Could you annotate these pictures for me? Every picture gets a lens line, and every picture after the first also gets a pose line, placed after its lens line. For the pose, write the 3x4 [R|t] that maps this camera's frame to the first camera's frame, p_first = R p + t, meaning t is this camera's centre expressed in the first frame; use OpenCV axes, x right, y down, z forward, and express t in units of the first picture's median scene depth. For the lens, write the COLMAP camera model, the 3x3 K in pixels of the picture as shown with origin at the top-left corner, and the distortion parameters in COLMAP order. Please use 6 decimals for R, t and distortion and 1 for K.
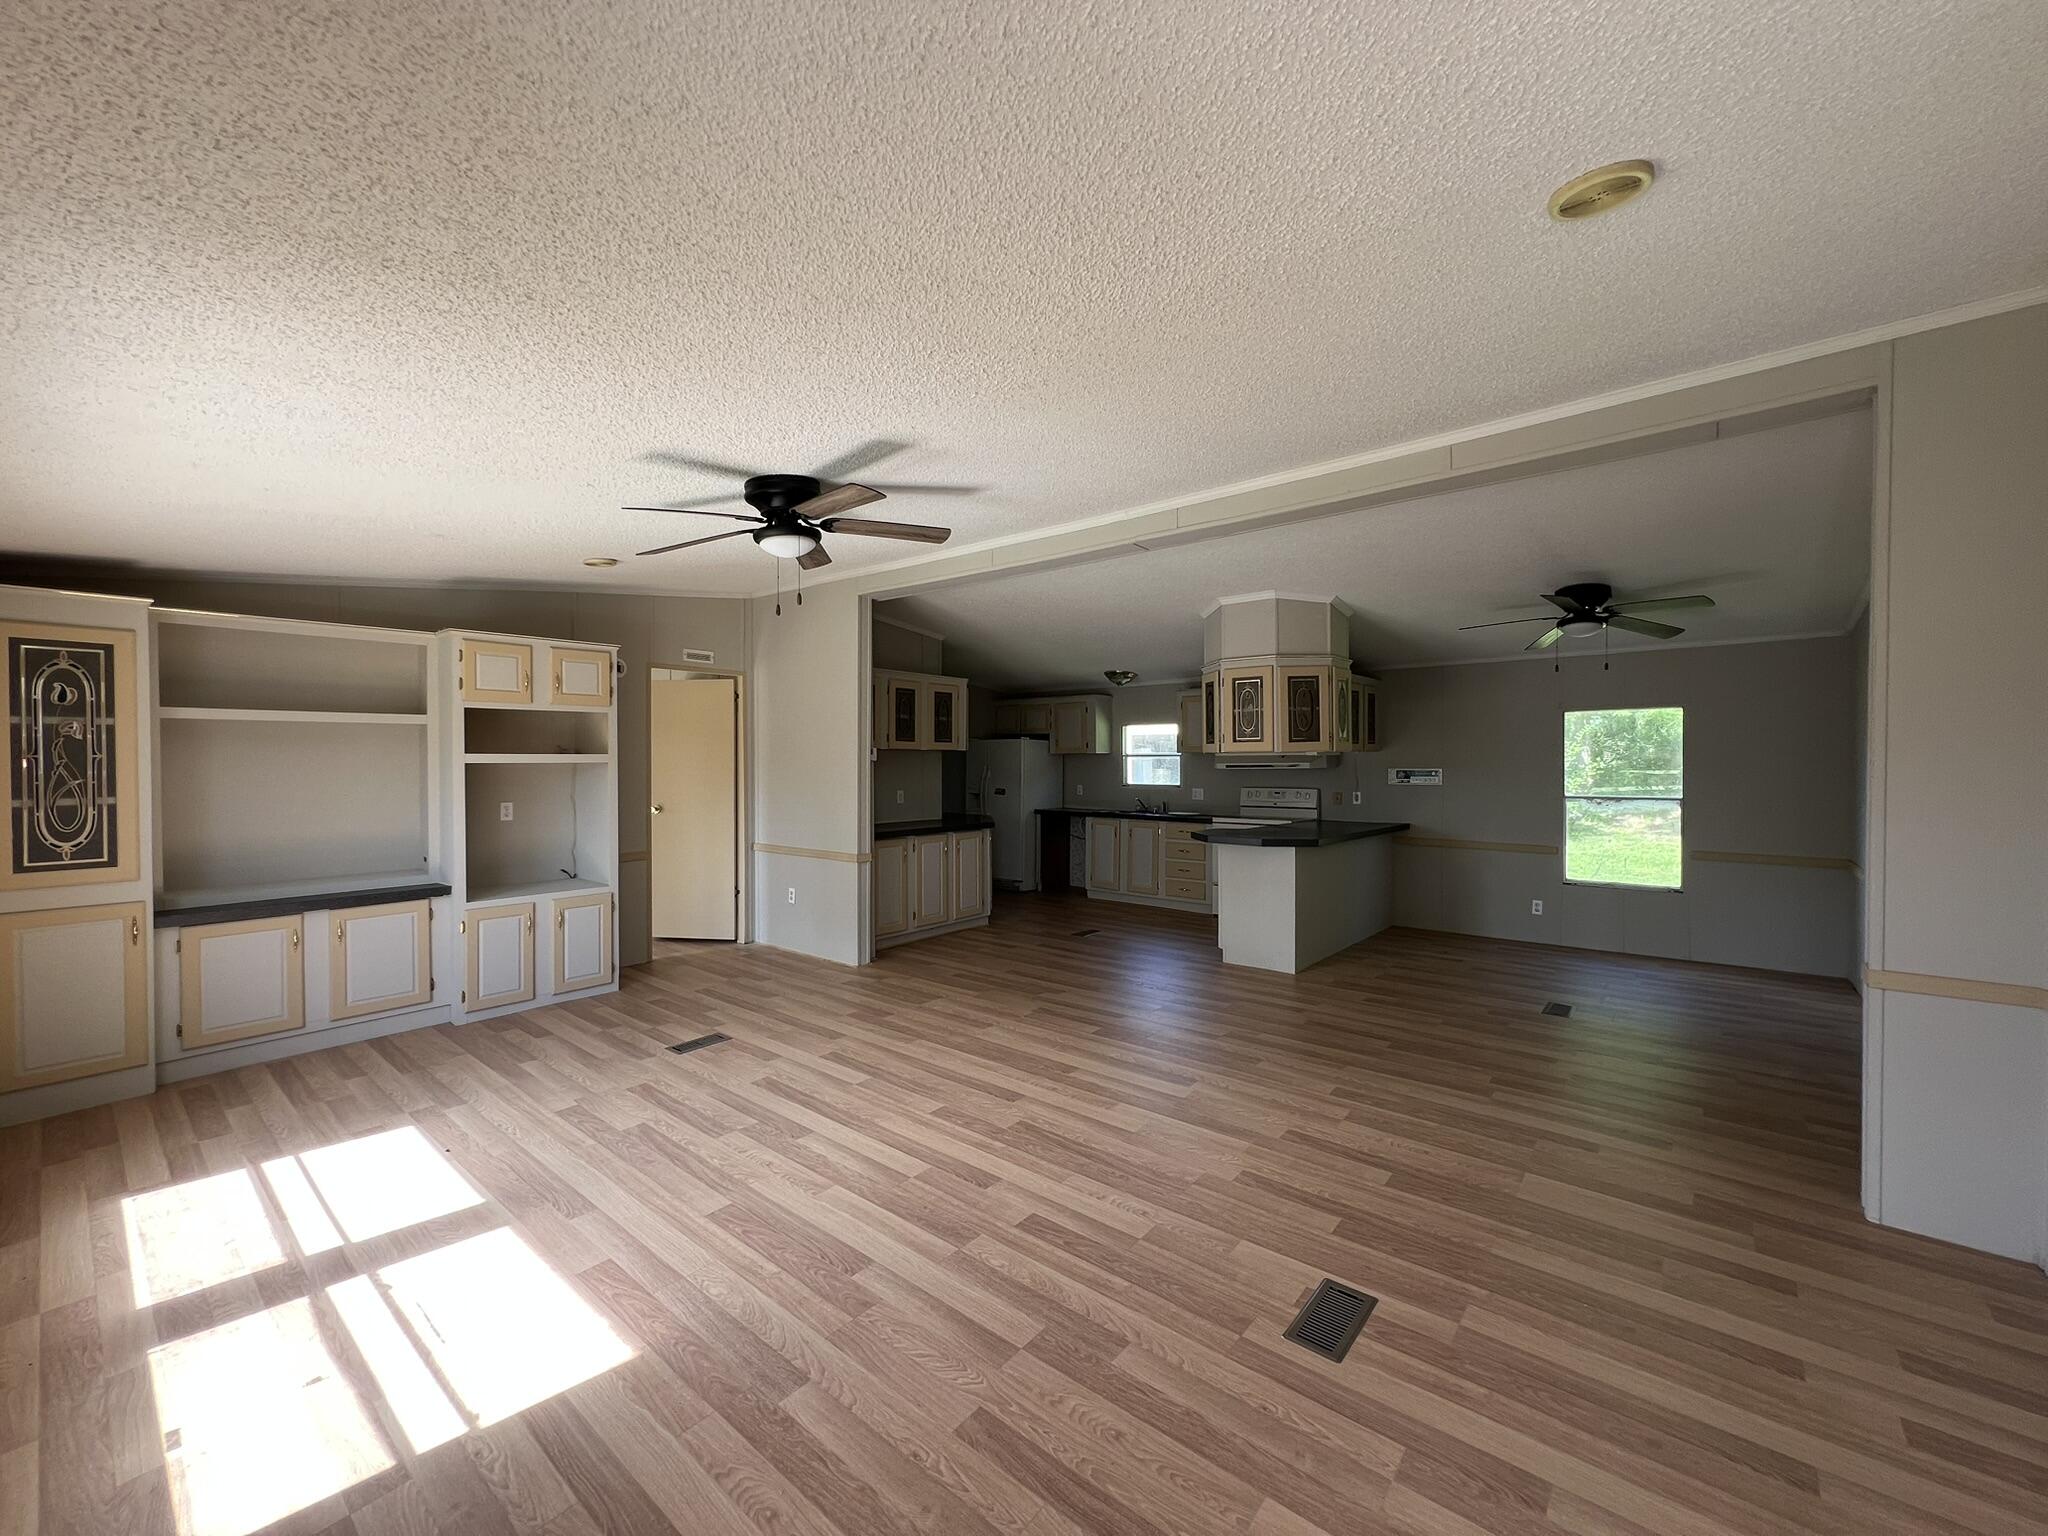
lens RADIAL K [[816.2, 0, 1024.0], [0, 816.2, 768.0], [0, 0, 1]] dist [-0.000670, -0.000033]
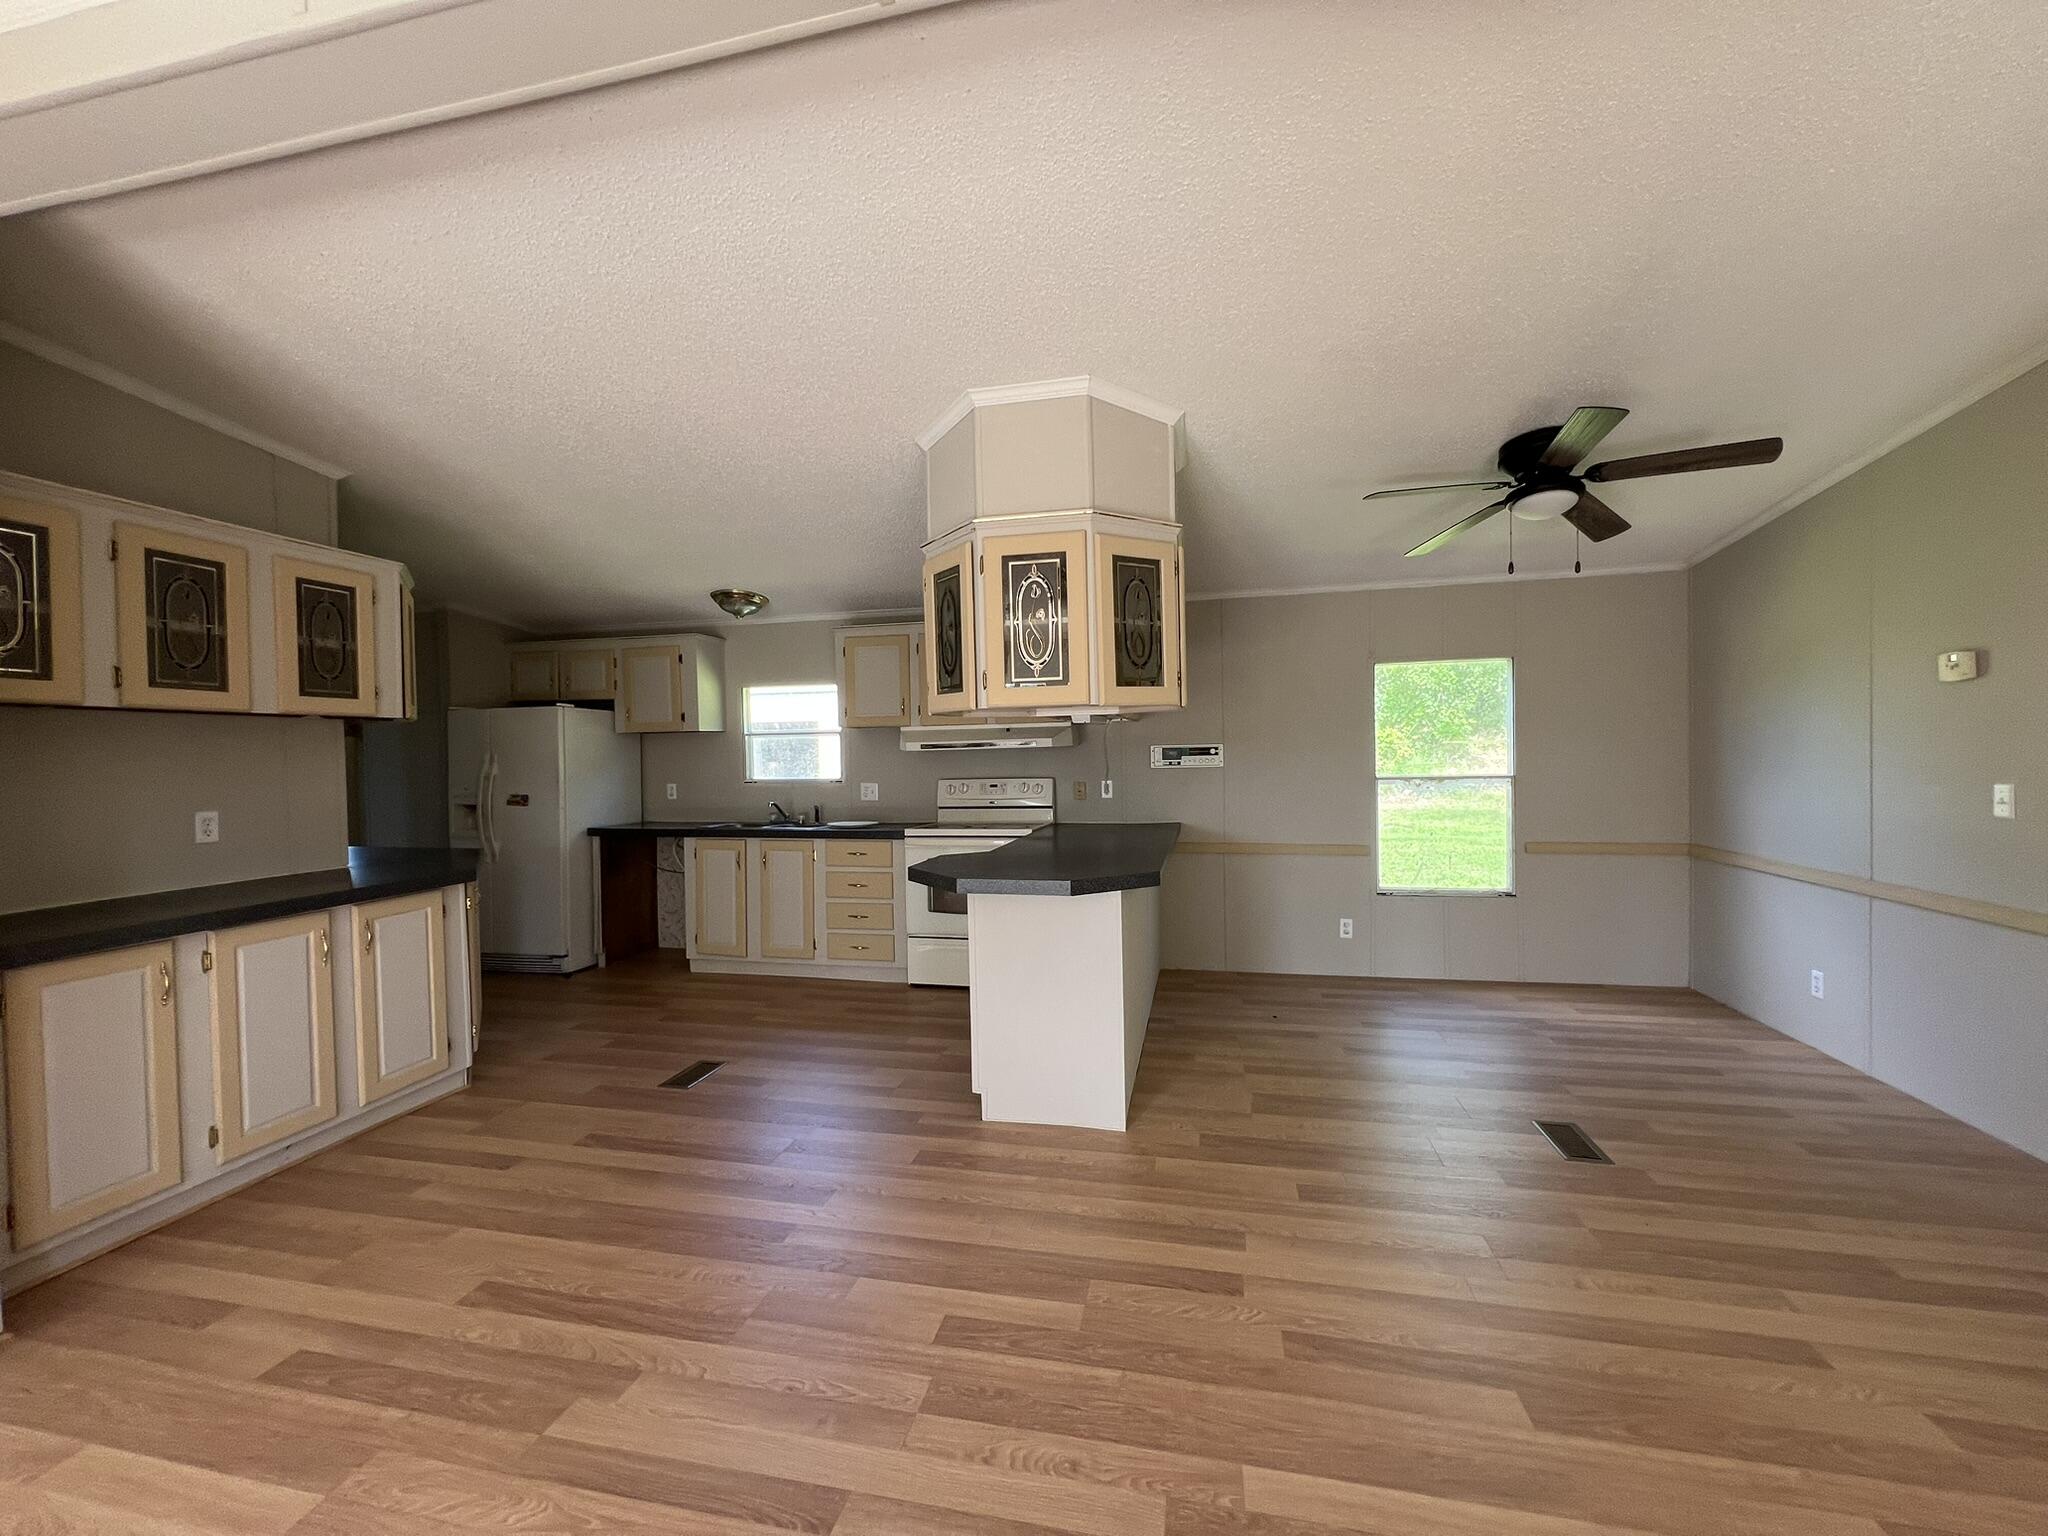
lens RADIAL K [[816.2, 0, 1024.0], [0, 816.2, 768.0], [0, 0, 1]] dist [-0.000670, -0.000033]
pose [[0.888790, -0.025062, 0.457629, 0.029890], [0.021489, 0.999684, 0.013012, 0.008422], [-0.457811, -0.001731, 0.889048, 0.421847]]
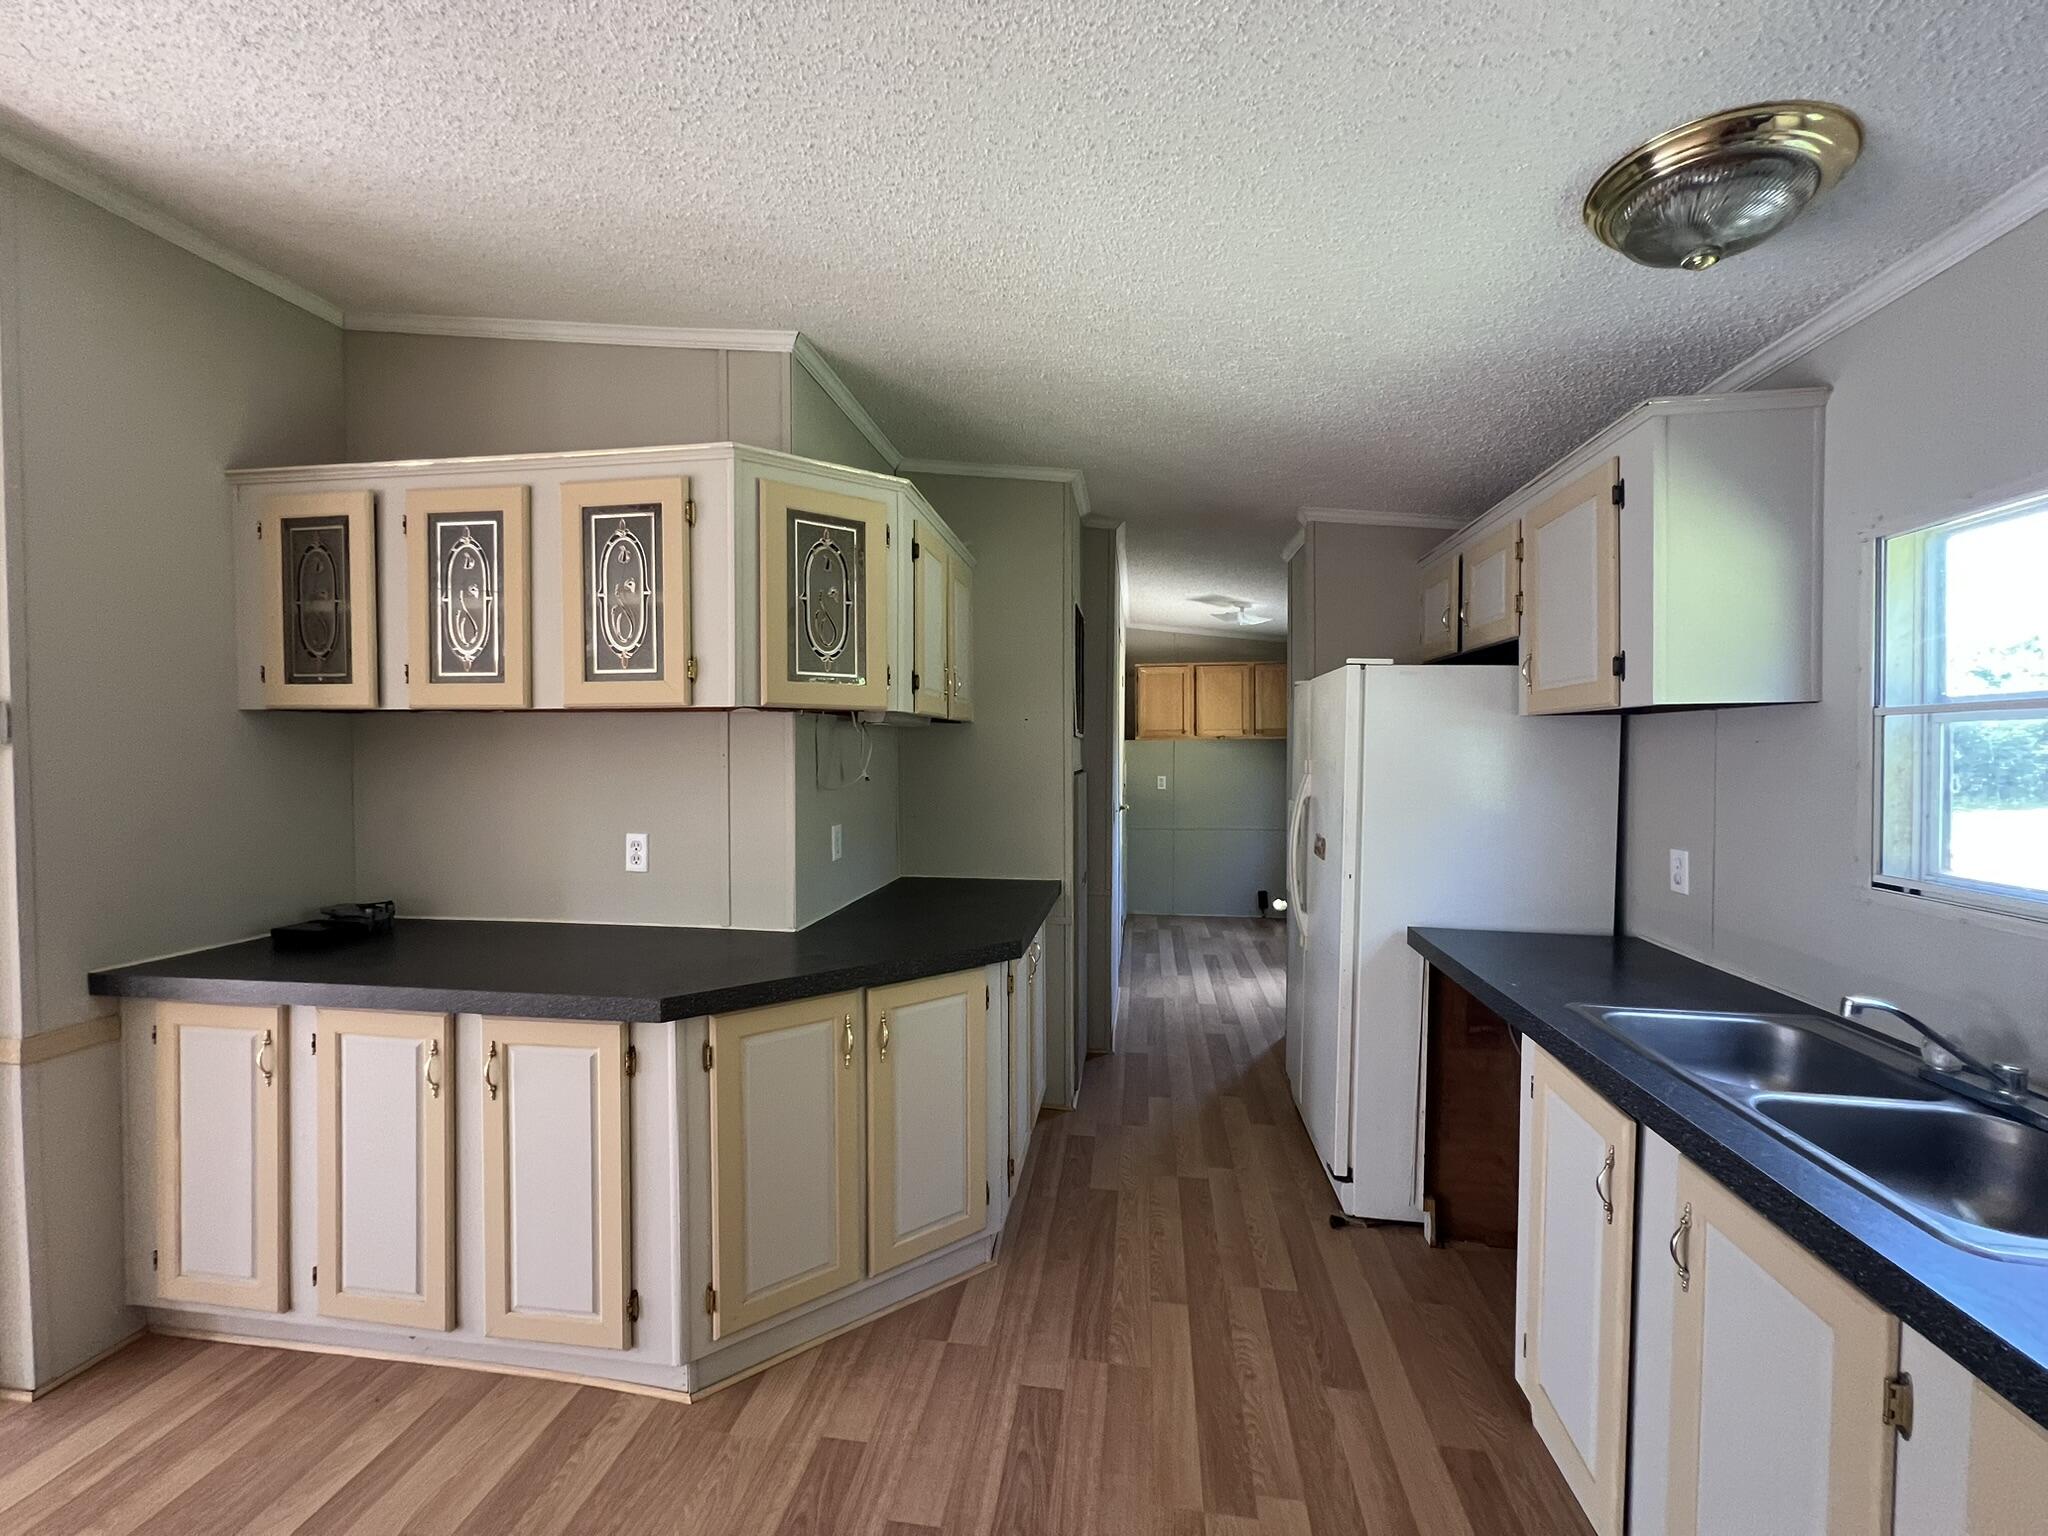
lens RADIAL K [[832.0, 0, 1024.0], [0, 832.0, 768.0], [0, 0, 1]] dist [0.001684, 0.000148]
pose [[0.522825, 0.014669, -0.852314, 0.219512], [-0.005935, 0.999890, 0.013569, -0.005100], [0.852419, -0.002036, 0.522855, 0.928977]]
